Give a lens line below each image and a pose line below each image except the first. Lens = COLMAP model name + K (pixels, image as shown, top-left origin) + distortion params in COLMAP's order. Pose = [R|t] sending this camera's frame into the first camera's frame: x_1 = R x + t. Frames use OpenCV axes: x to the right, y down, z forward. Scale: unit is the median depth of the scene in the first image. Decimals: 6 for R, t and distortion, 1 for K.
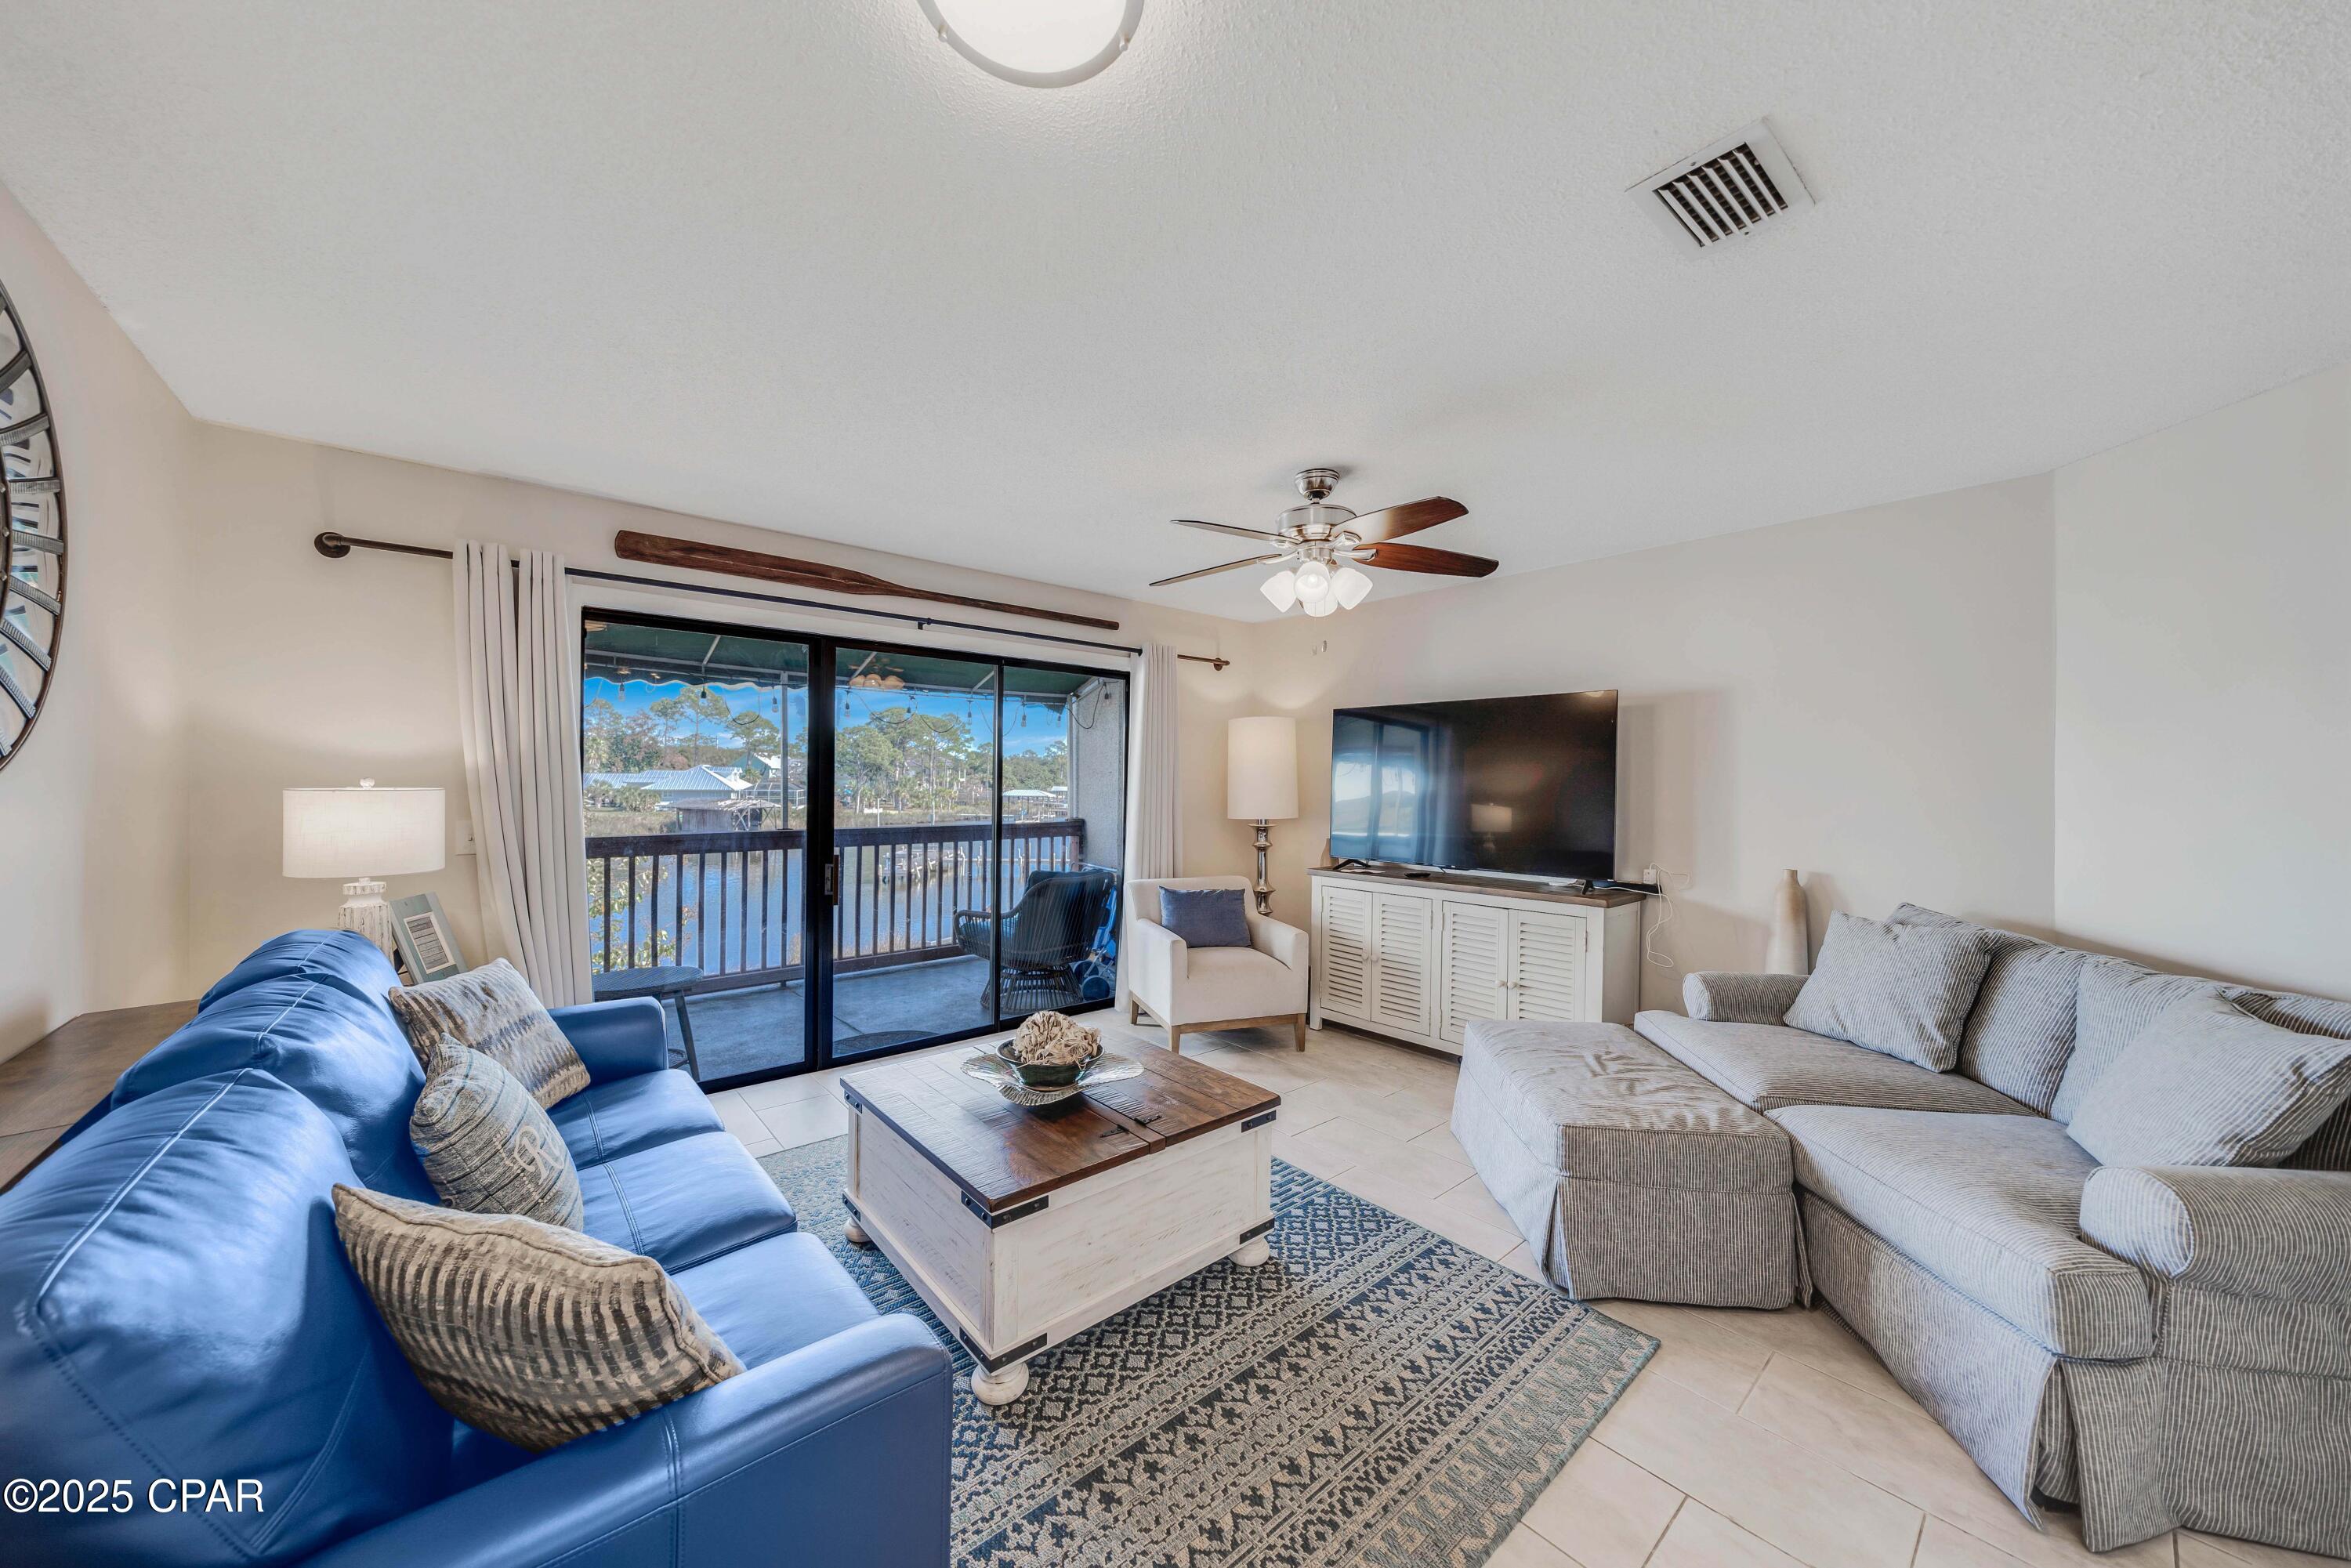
lens RADIAL K [[807.1, 0, 1146.0], [0, 807.1, 768.5], [0, 0, 1]] dist [0.000349, -0.001475]
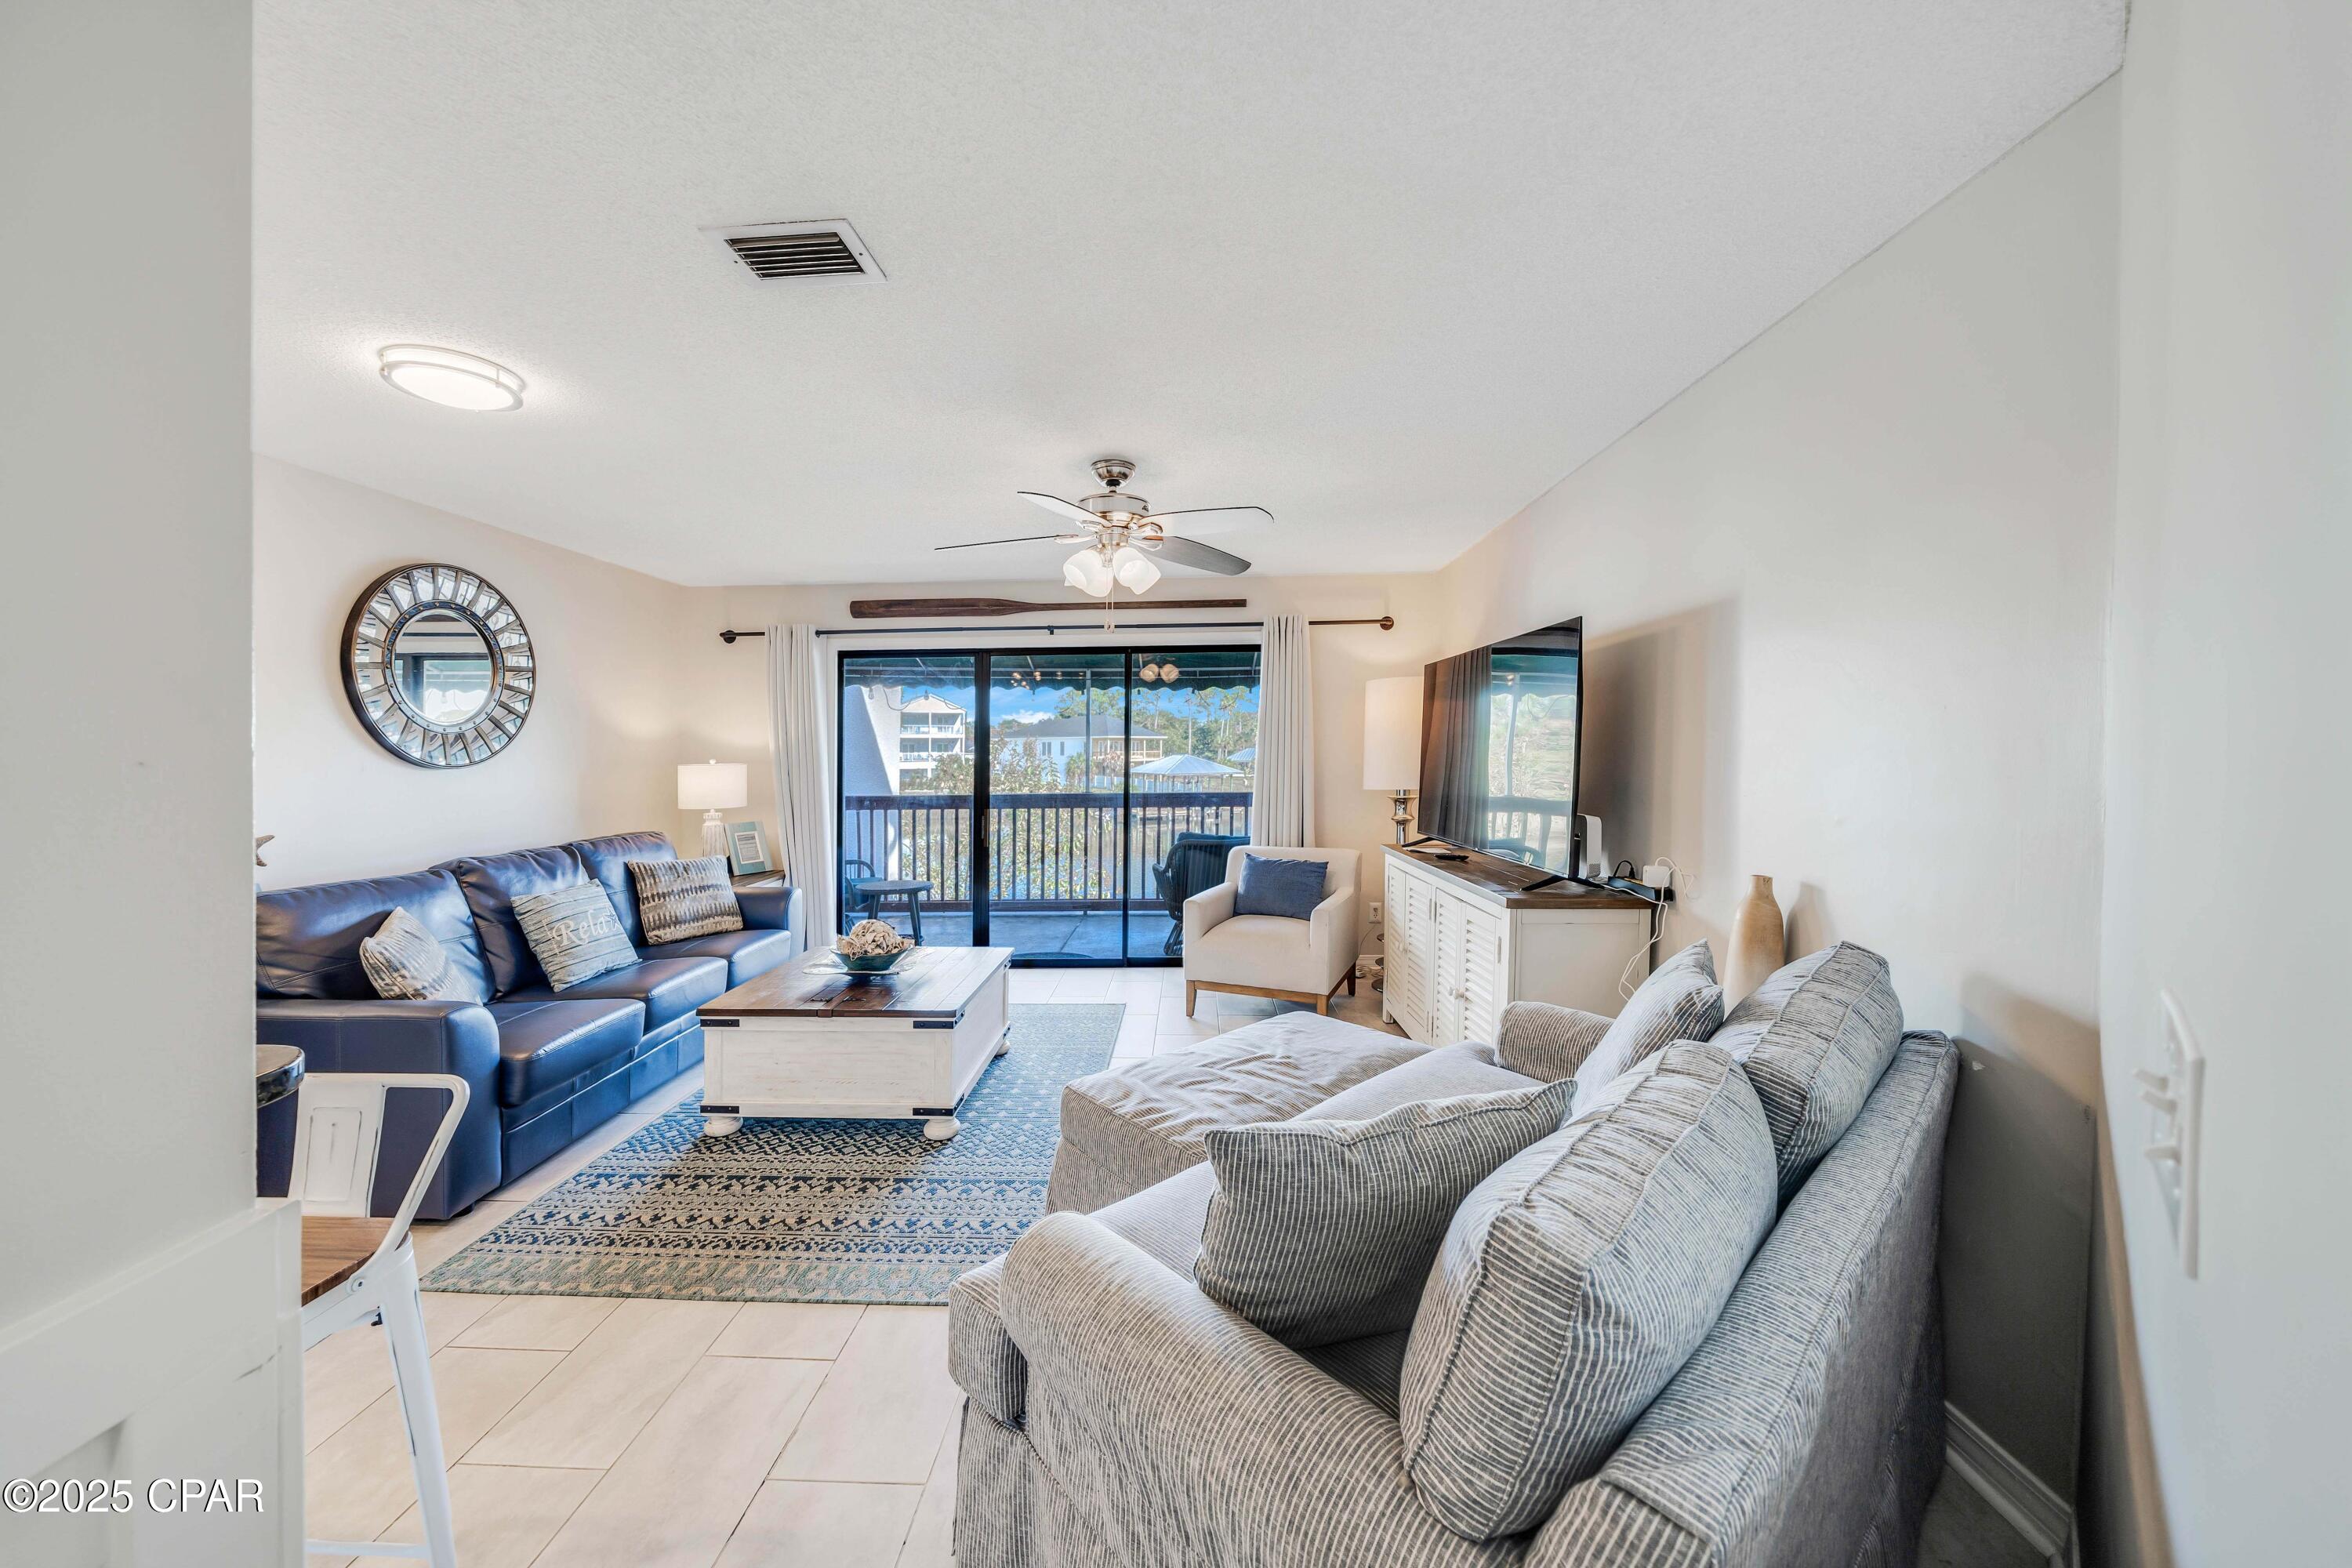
lens RADIAL K [[807.5, 0, 1162.4], [0, 807.5, 736.3], [0, 0, 1]] dist [0.000349, -0.001475]
pose [[0.741826, -0.028706, -0.669977, 0.760287], [0.026555, 0.999557, -0.013425, 0.009166], [0.670066, -0.007832, 0.742260, 0.187507]]
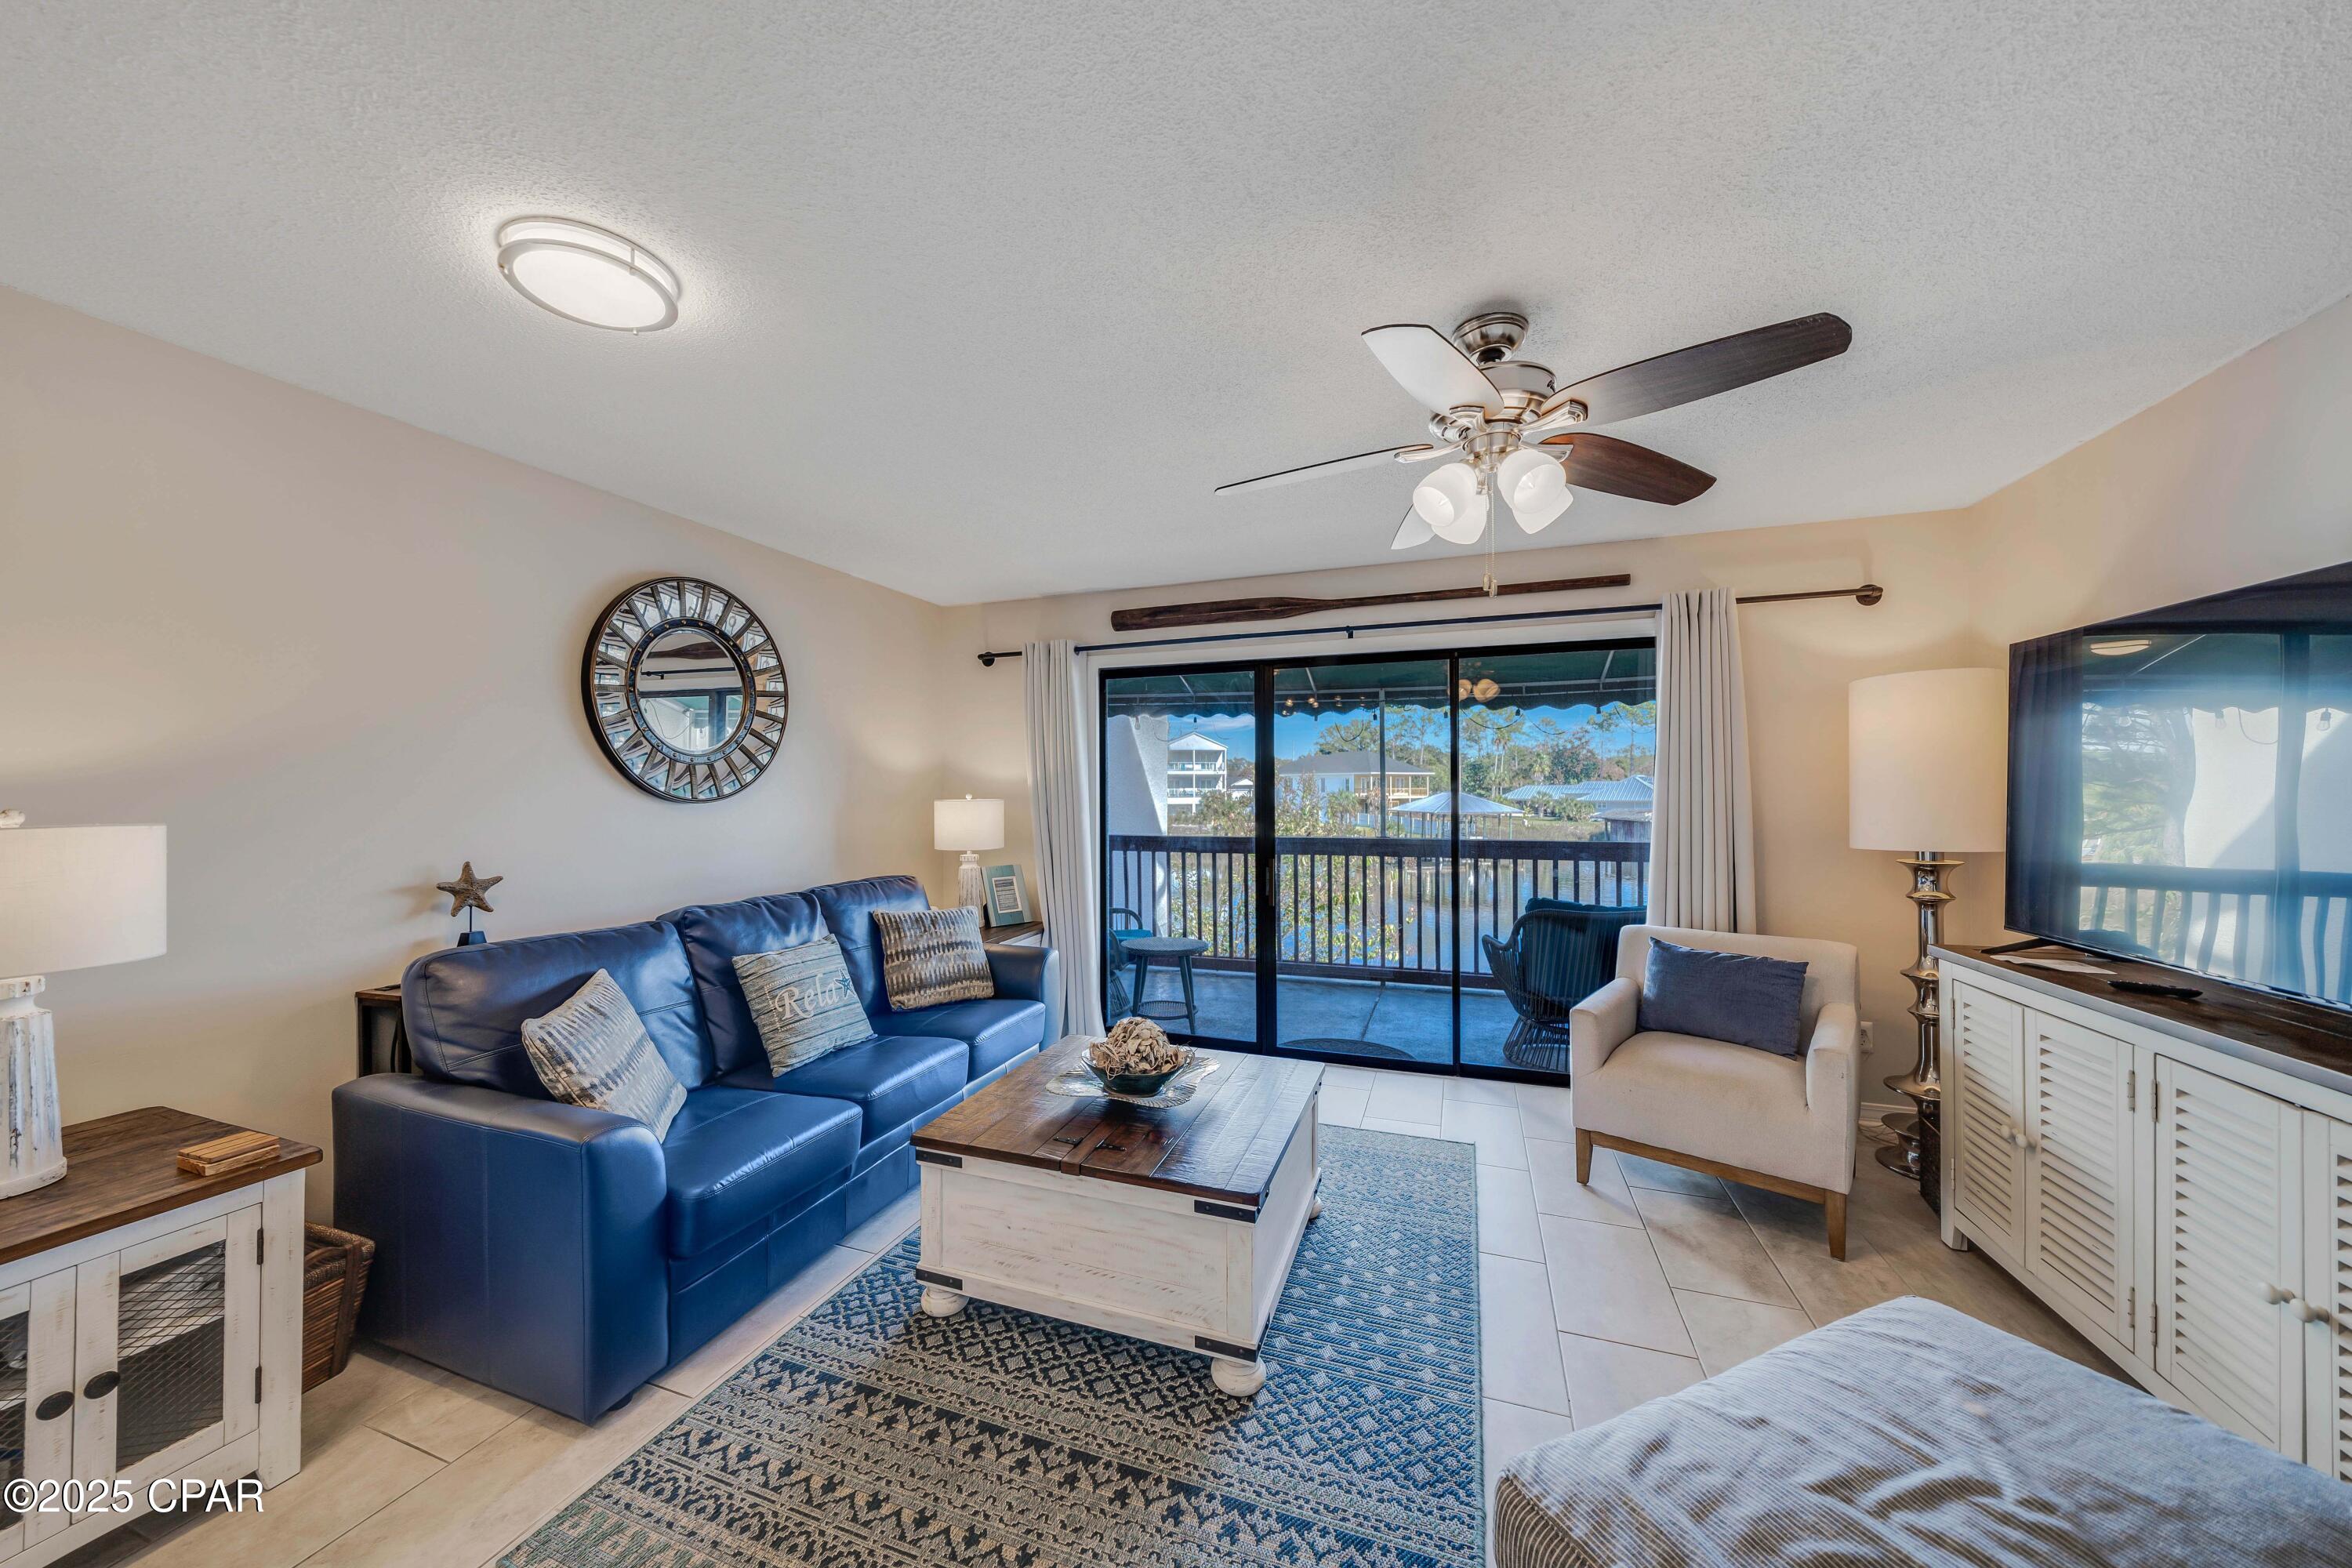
lens RADIAL K [[807.5, 0, 1170.7], [0, 807.5, 775.6], [0, 0, 1]] dist [0.000349, -0.001475]
pose [[0.503882, -0.026517, -0.863366, 0.494834], [0.022582, 0.999591, -0.017522, 0.008749], [0.863477, -0.010667, 0.504275, 0.333457]]
